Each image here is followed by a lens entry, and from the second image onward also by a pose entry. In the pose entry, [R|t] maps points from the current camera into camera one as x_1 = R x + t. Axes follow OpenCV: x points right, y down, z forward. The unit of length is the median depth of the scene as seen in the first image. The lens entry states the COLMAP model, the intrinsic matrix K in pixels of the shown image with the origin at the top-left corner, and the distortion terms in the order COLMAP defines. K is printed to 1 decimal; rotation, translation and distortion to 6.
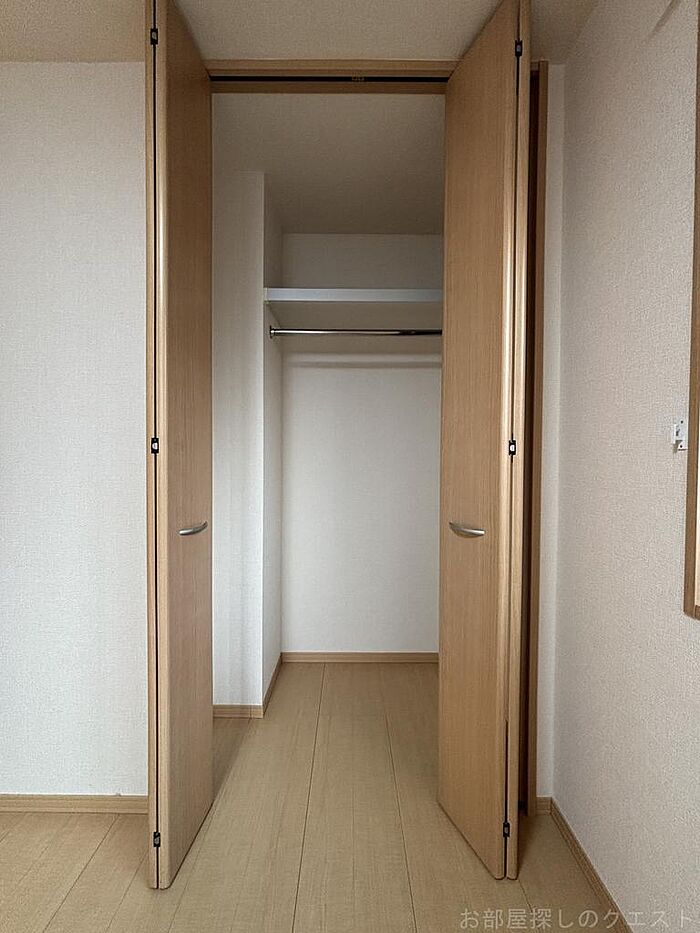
lens RADIAL K [[378.5, 0, 352.5], [0, 378.5, 463.3], [0, 0, 1]] dist [0.007676, -0.000549]
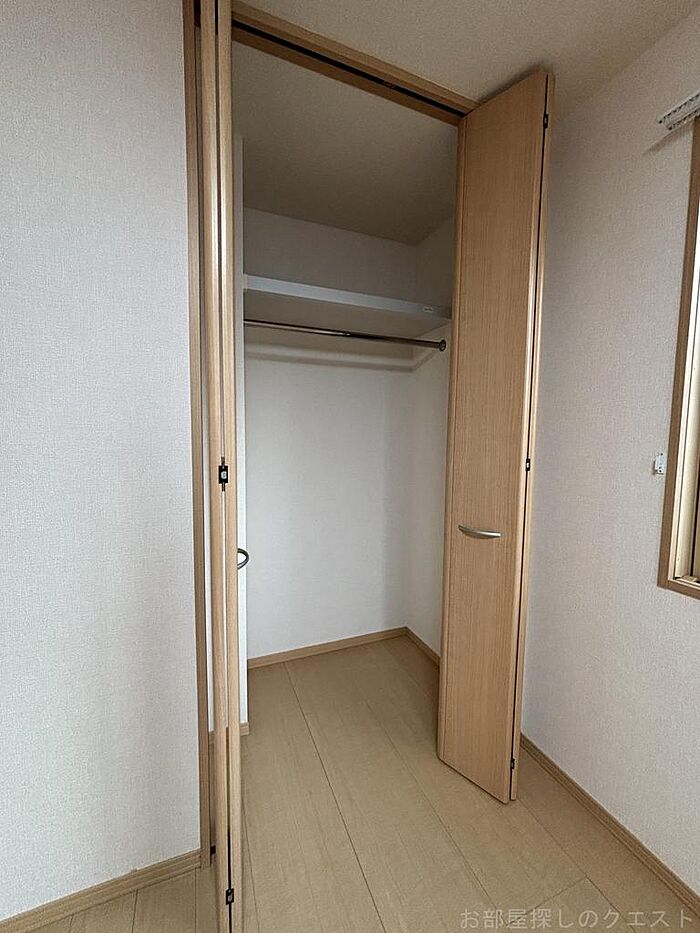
lens RADIAL K [[378.5, 0, 352.5], [0, 378.5, 463.3], [0, 0, 1]] dist [0.007676, -0.000549]
pose [[0.925817, -0.024396, 0.377184, -0.500107], [-0.000094, 0.997900, 0.064775, -0.112319], [-0.377972, -0.060005, 0.923870, 0.081775]]
